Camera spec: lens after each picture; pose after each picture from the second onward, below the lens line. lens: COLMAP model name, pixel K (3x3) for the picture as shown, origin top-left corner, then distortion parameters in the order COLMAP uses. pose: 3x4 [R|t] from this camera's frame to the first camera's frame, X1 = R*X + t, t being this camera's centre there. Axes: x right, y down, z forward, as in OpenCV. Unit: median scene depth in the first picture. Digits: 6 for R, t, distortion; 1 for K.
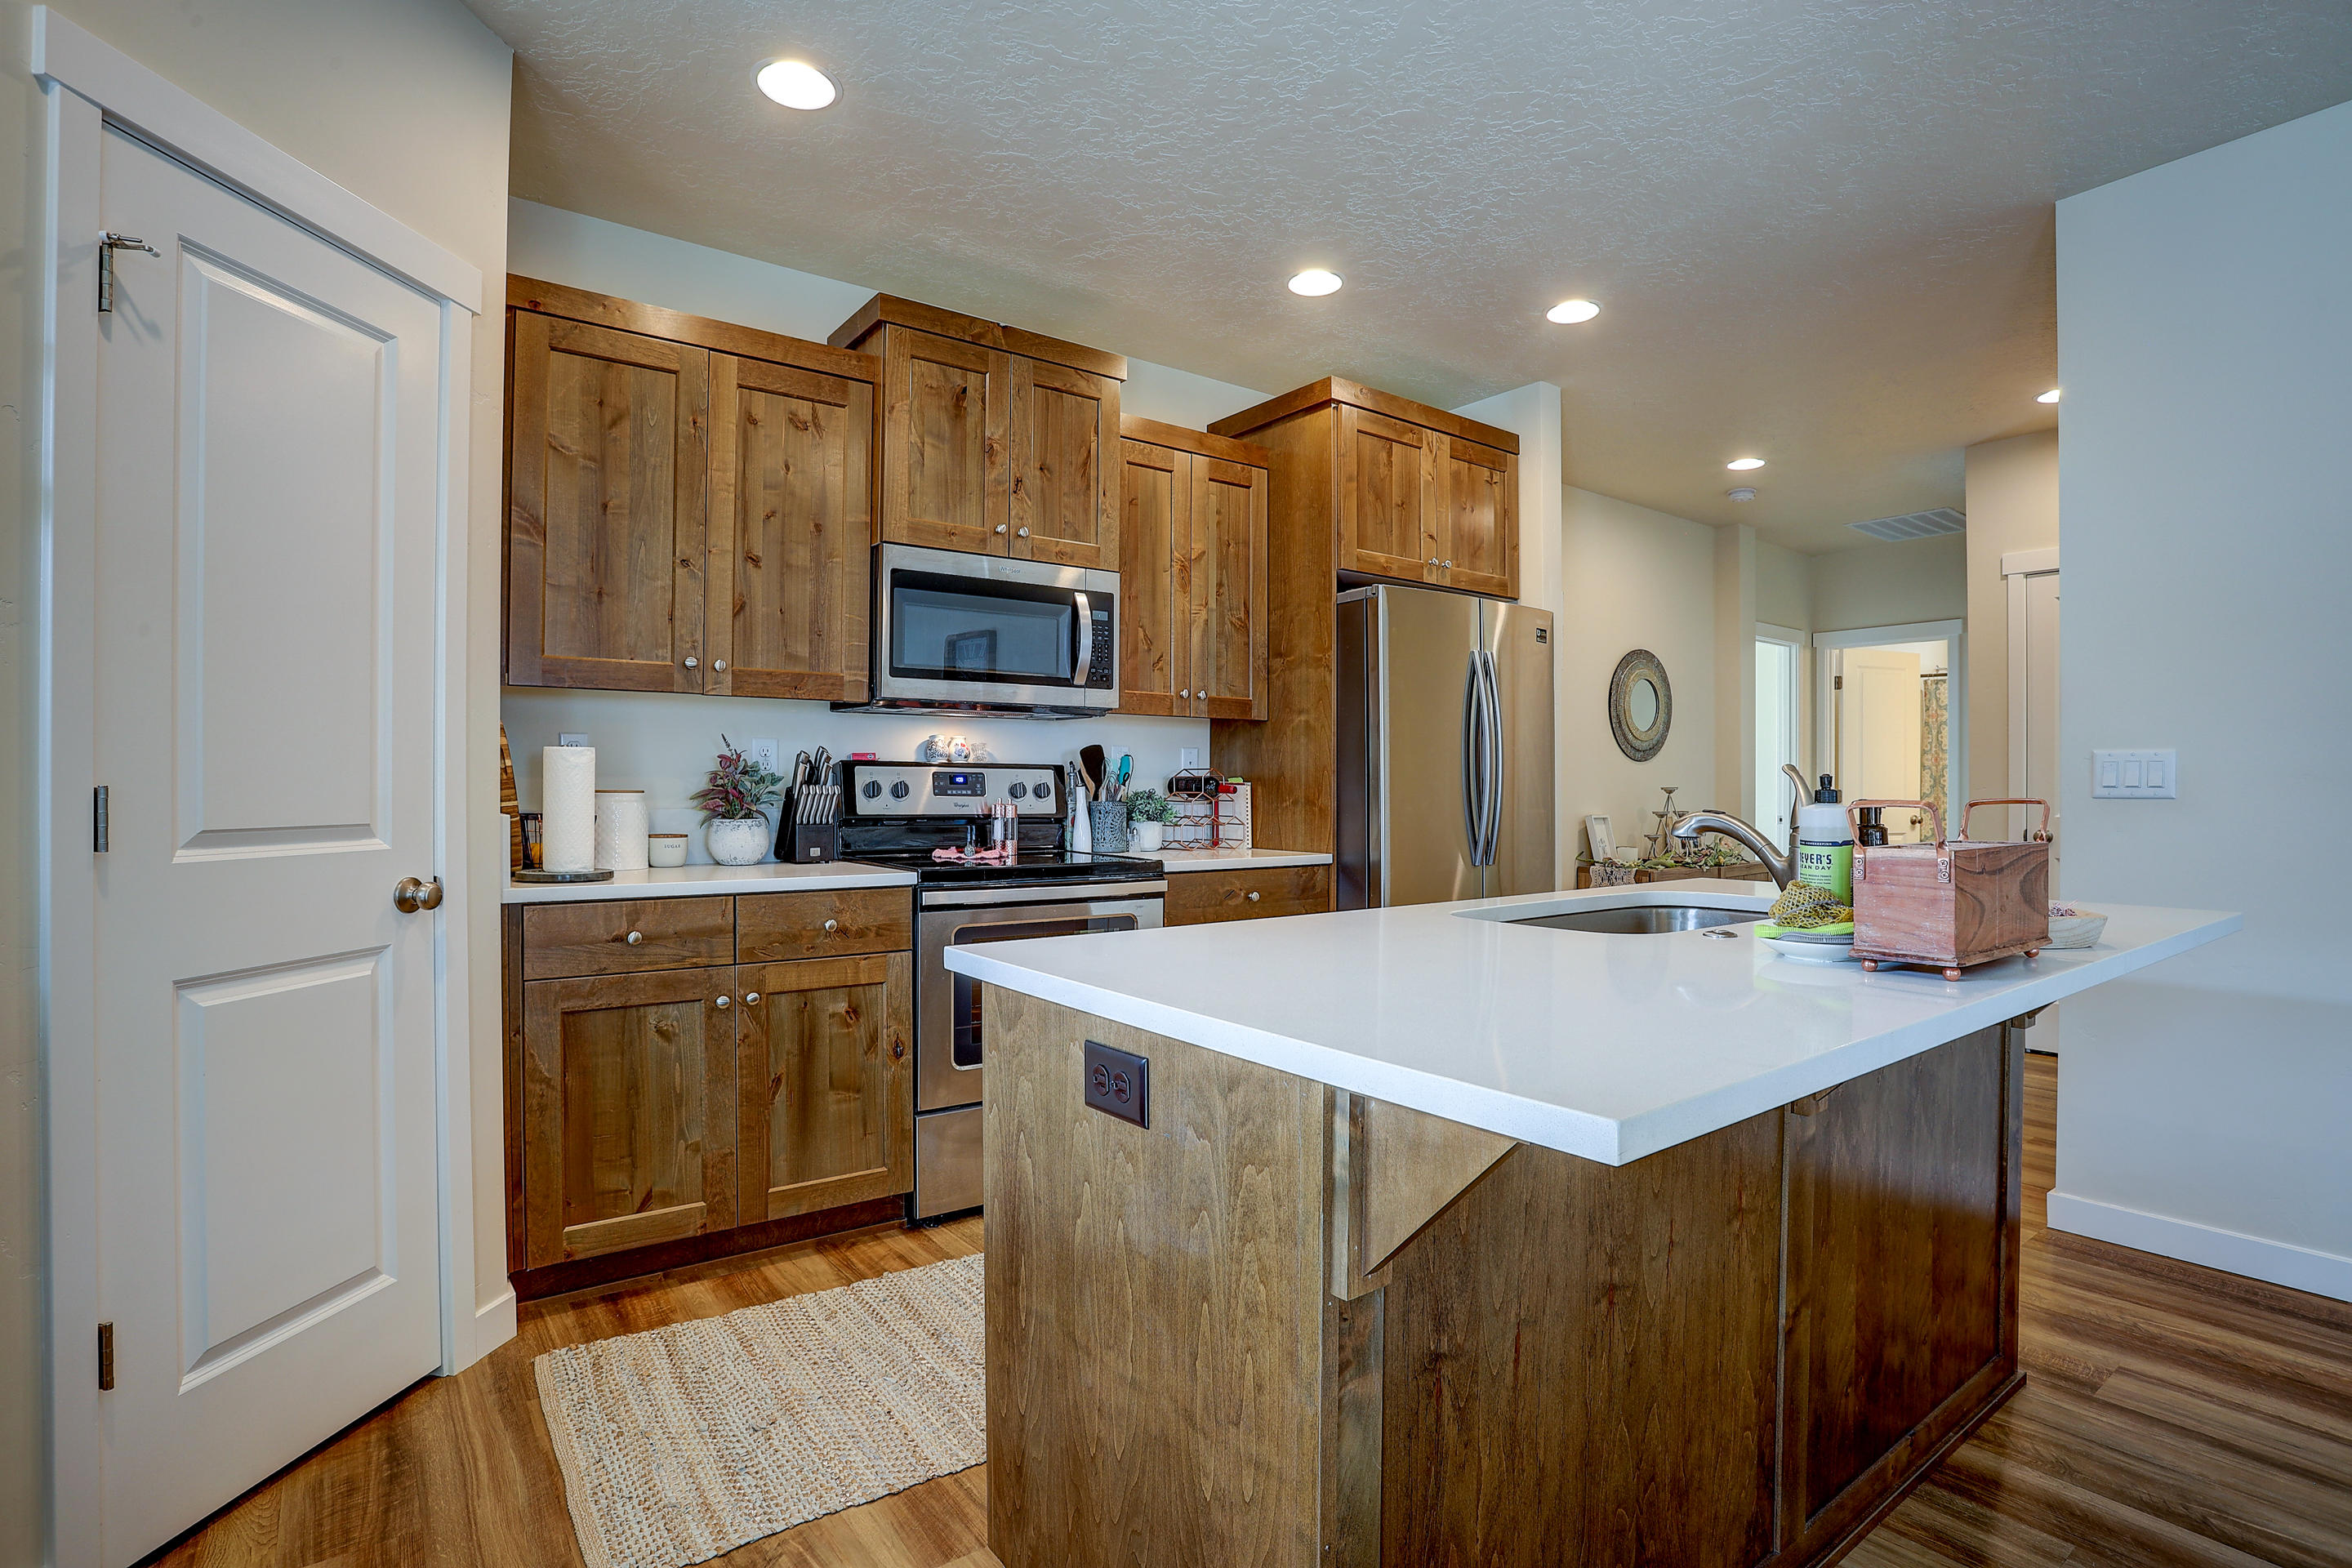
lens RADIAL K [[1146.9, 0, 1183.3], [0, 1146.9, 783.6], [0, 0, 1]] dist [-0.074472, 0.028883]
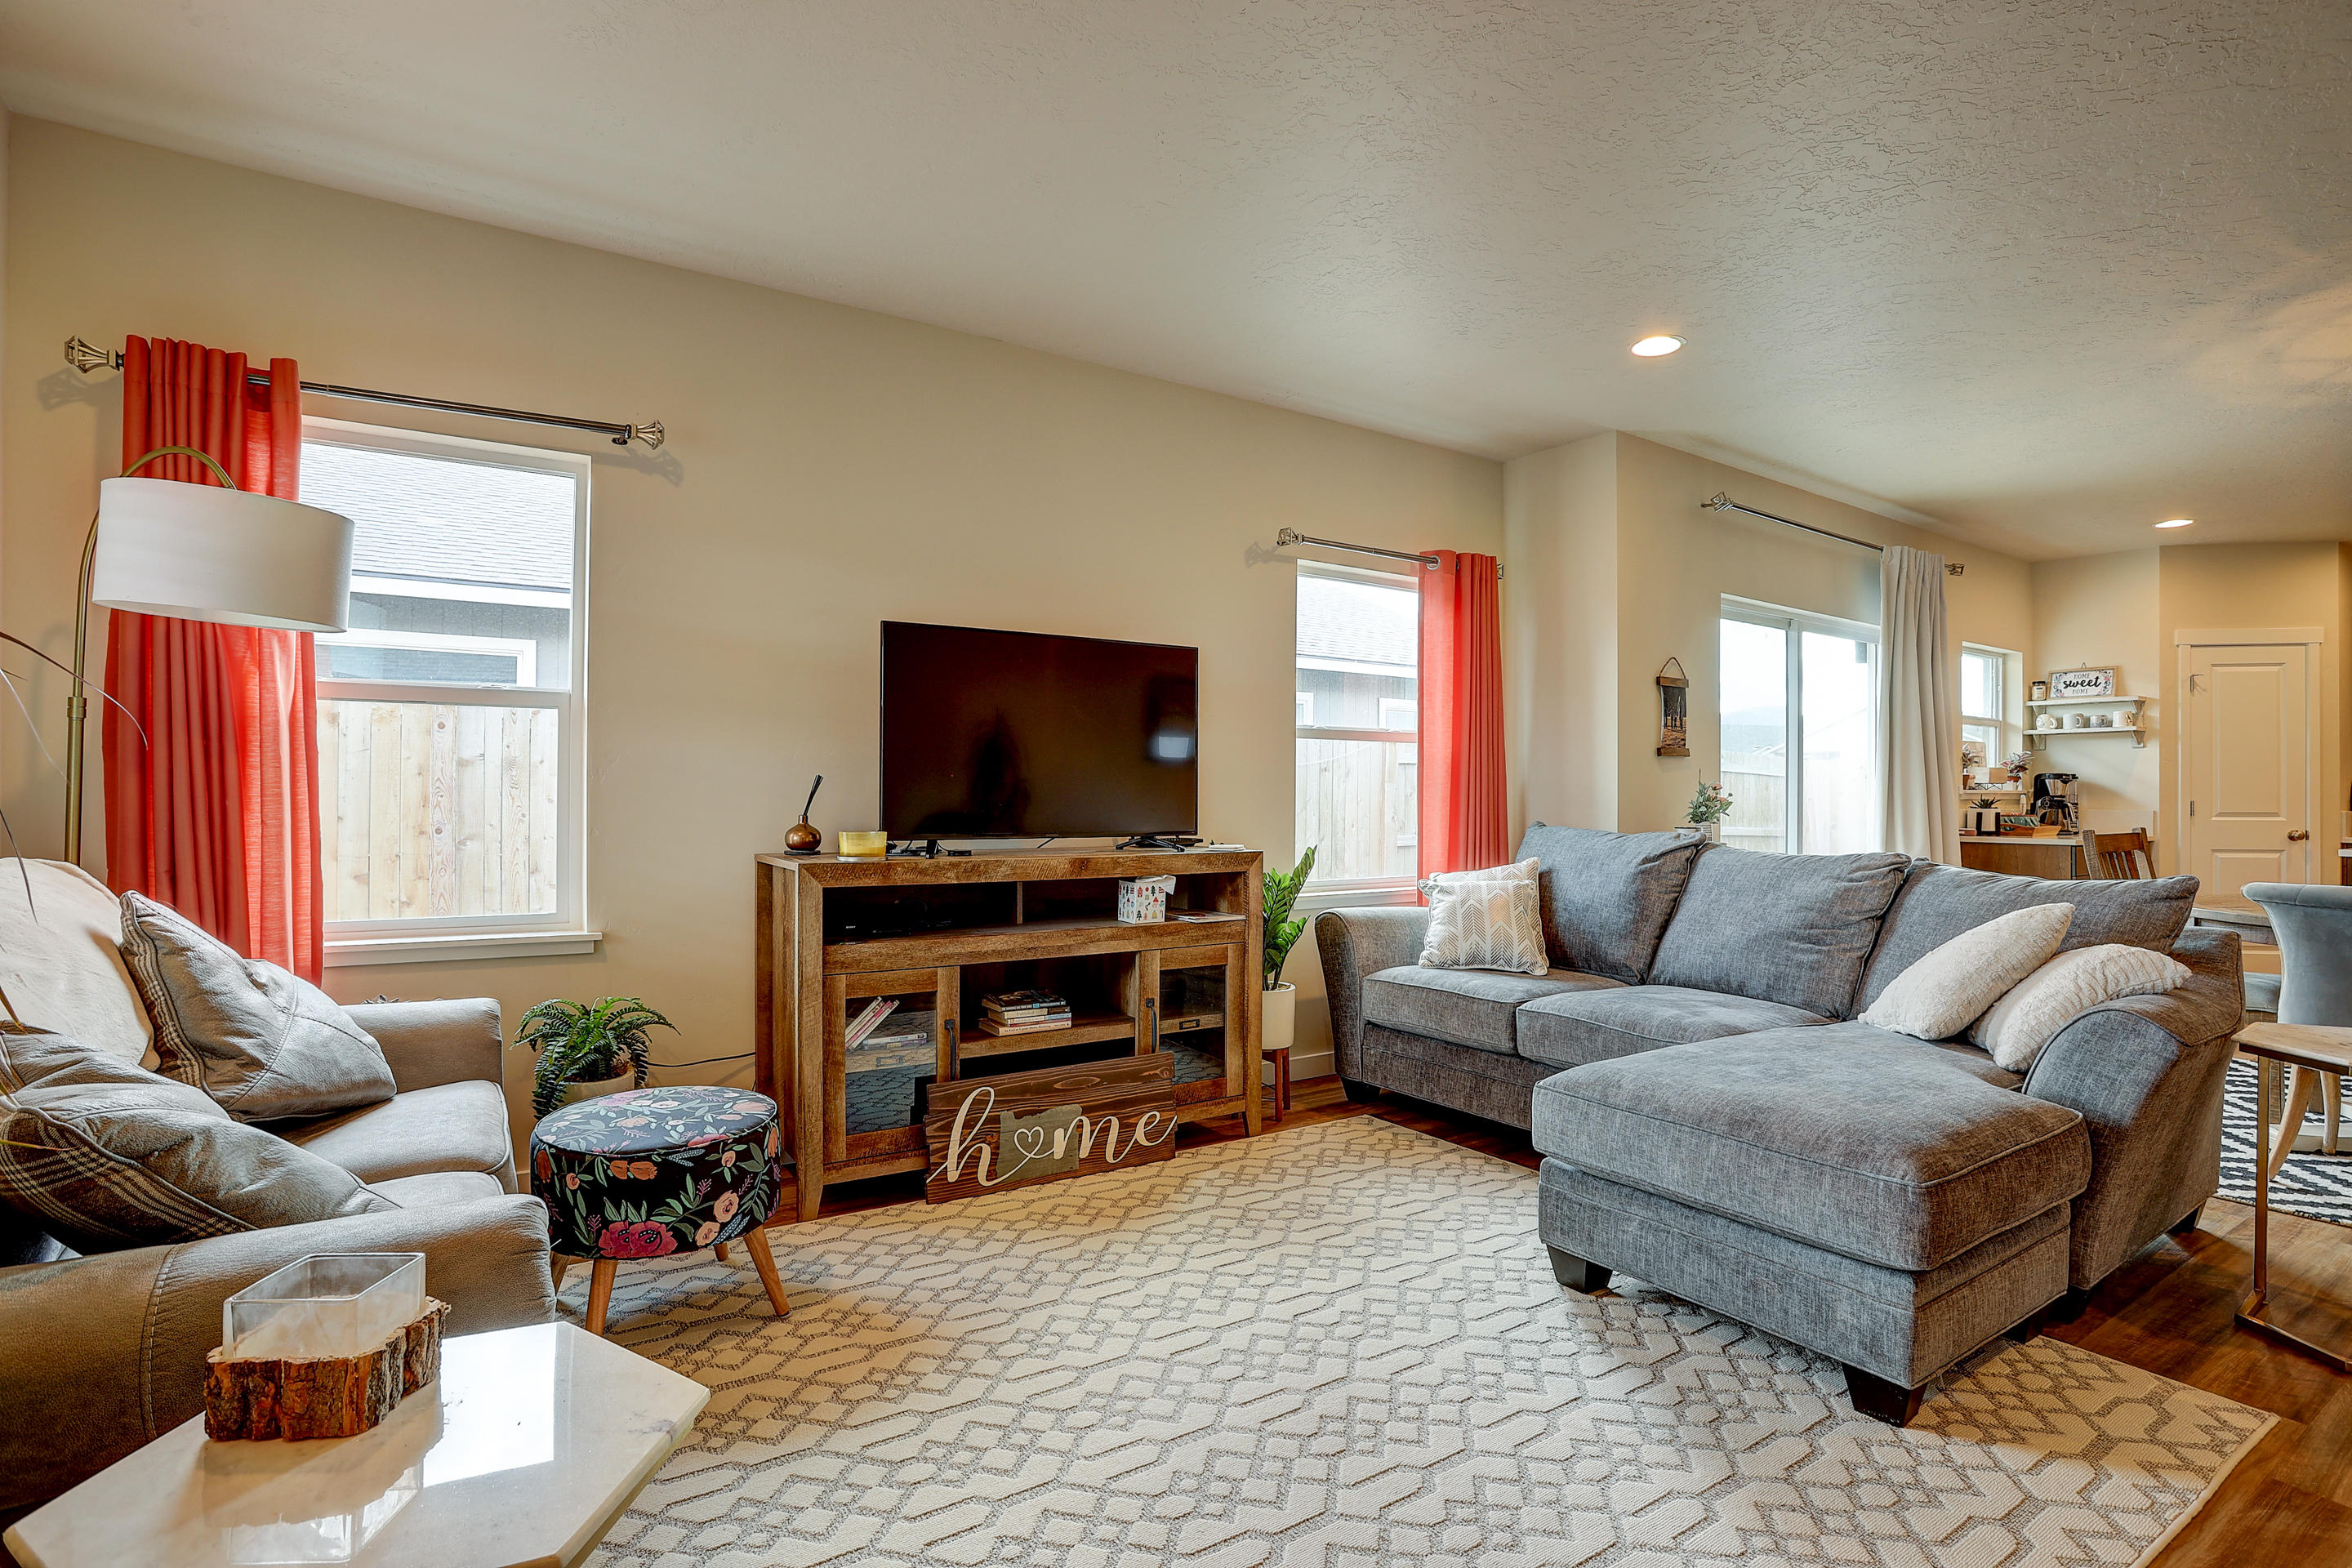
lens RADIAL K [[1146.9, 0, 1196.8], [0, 1146.9, 792.1], [0, 0, 1]] dist [-0.074472, 0.028883]
pose [[-0.048895, -0.006386, -0.998783, 1.626218], [-0.000577, 0.999980, -0.006366, -0.001900], [0.998804, 0.000265, -0.048898, -1.256201]]
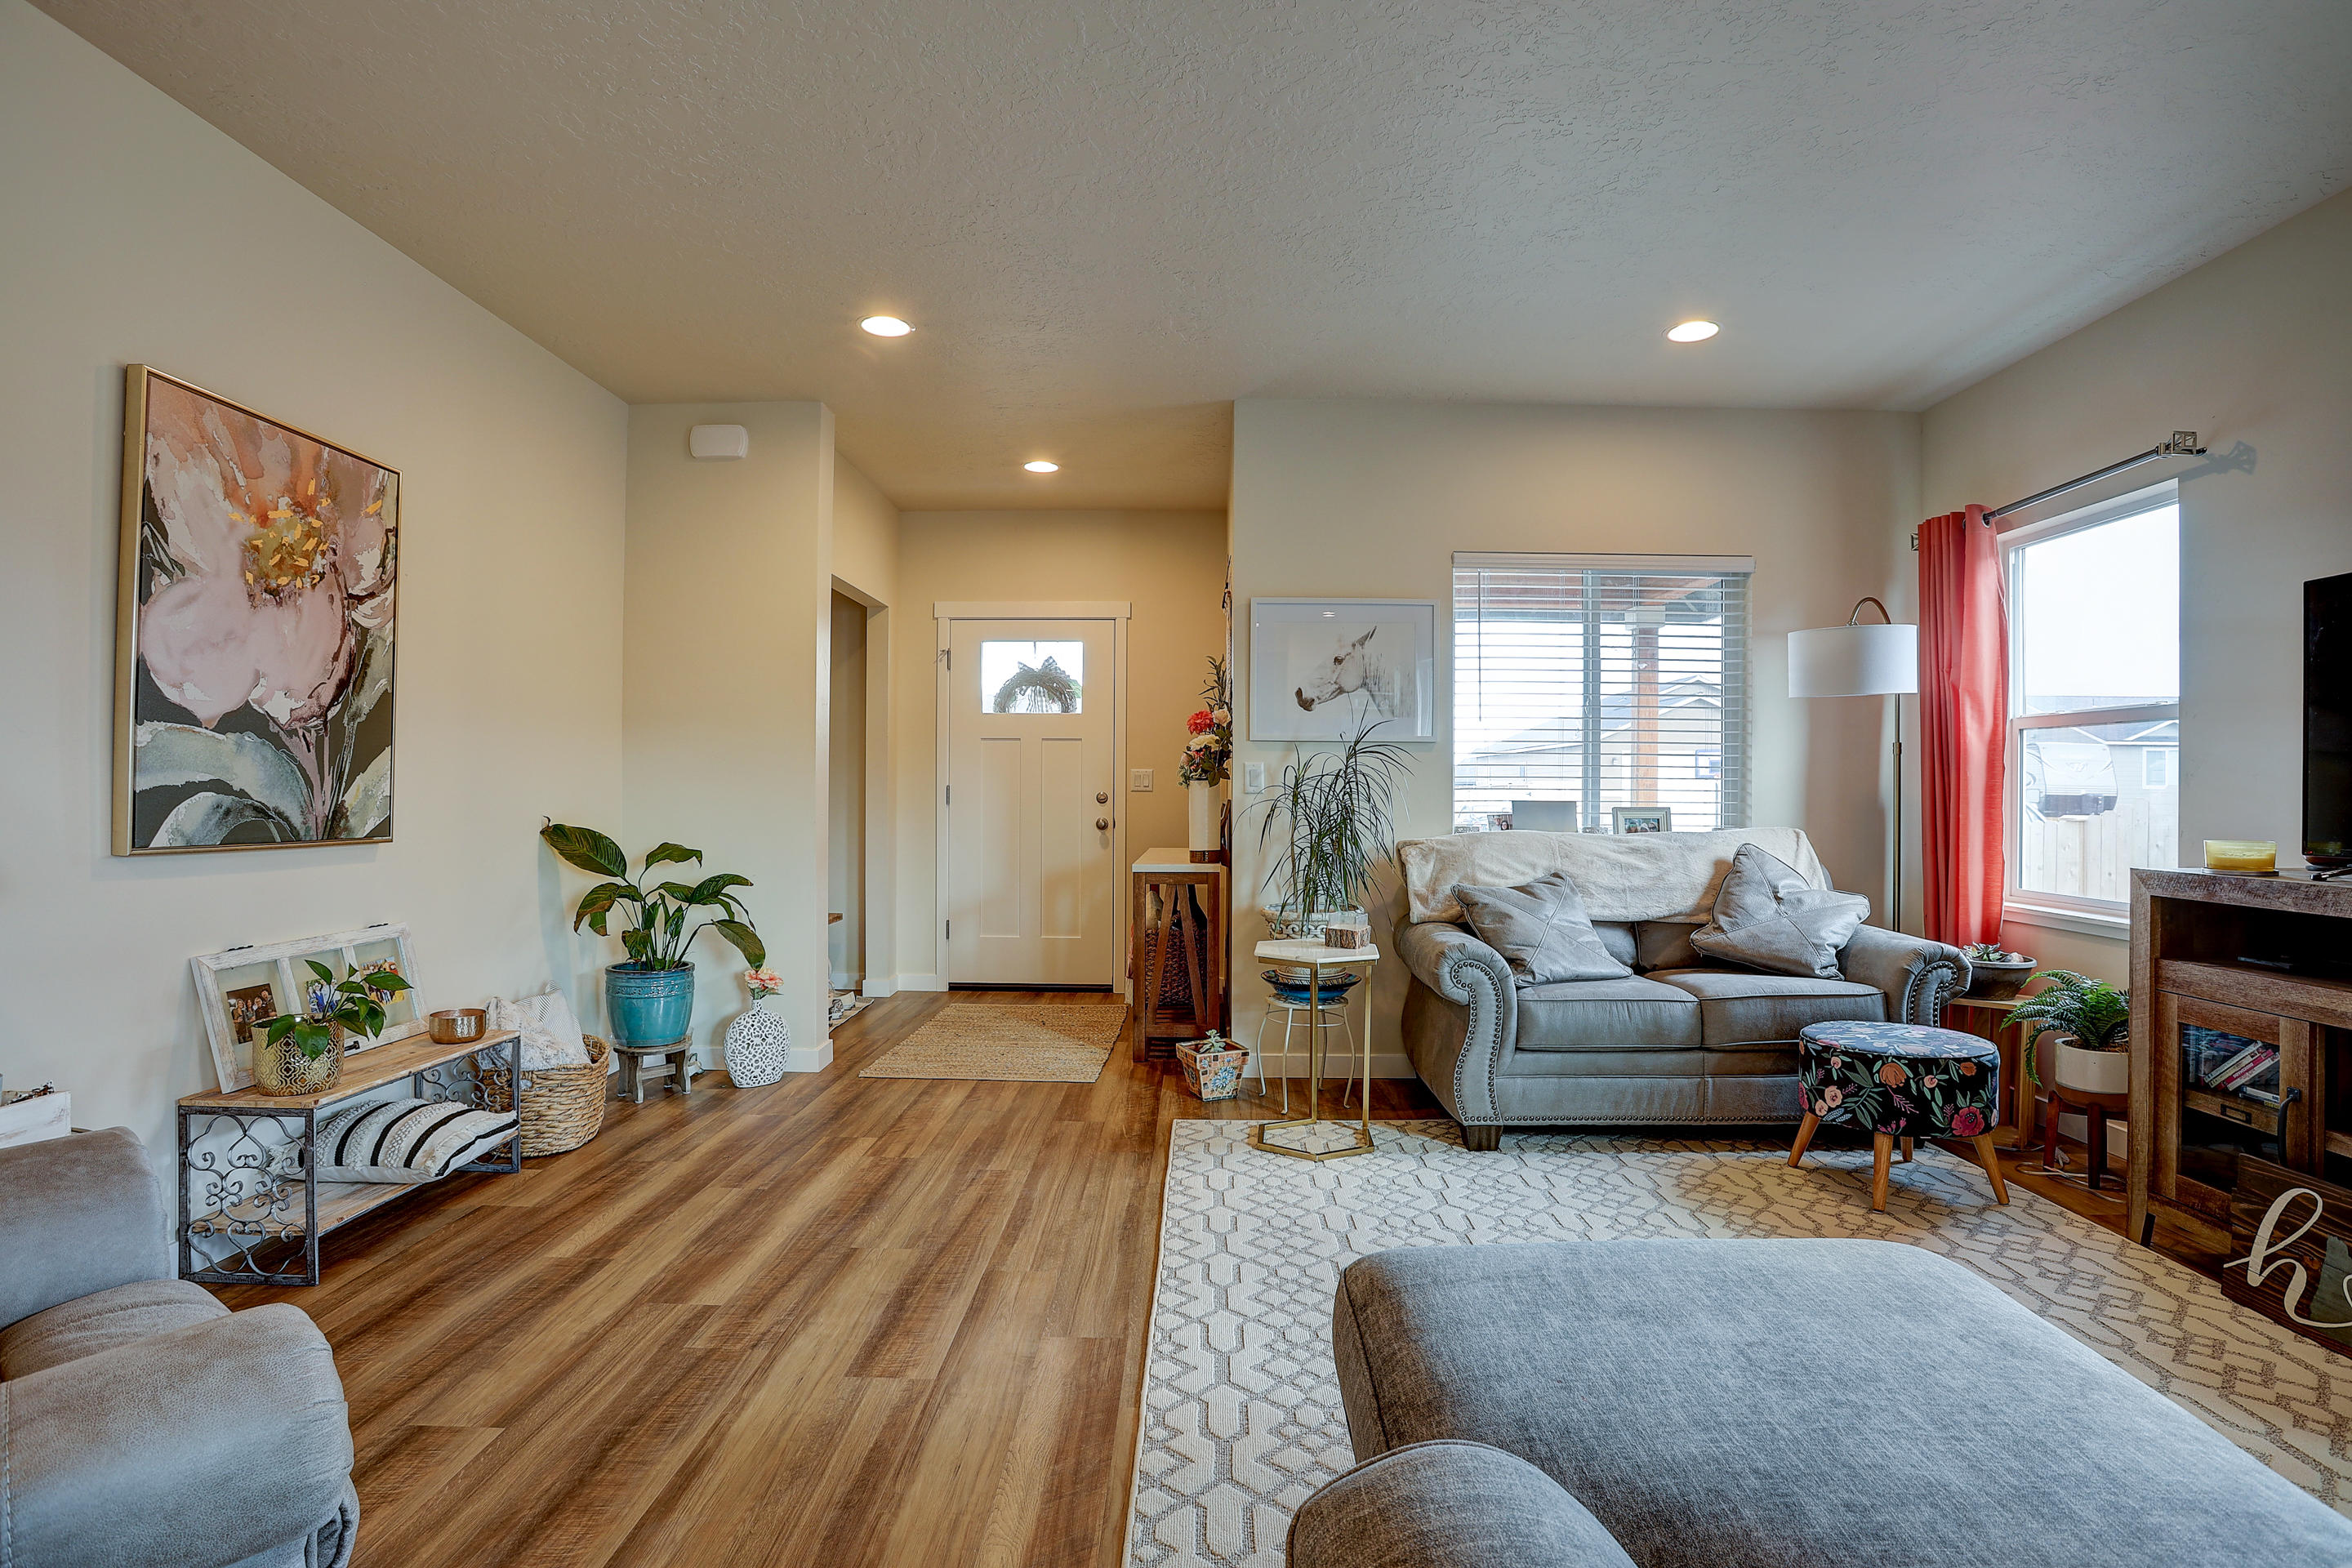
lens RADIAL K [[1146.9, 0, 1184.0], [0, 1146.9, 791.1], [0, 0, 1]] dist [-0.074472, 0.028883]
pose [[-0.794284, -0.008516, 0.607488, 0.810167], [-0.012223, 0.999923, -0.001964, 0.000751], [-0.607424, -0.008985, -0.794327, -0.496411]]
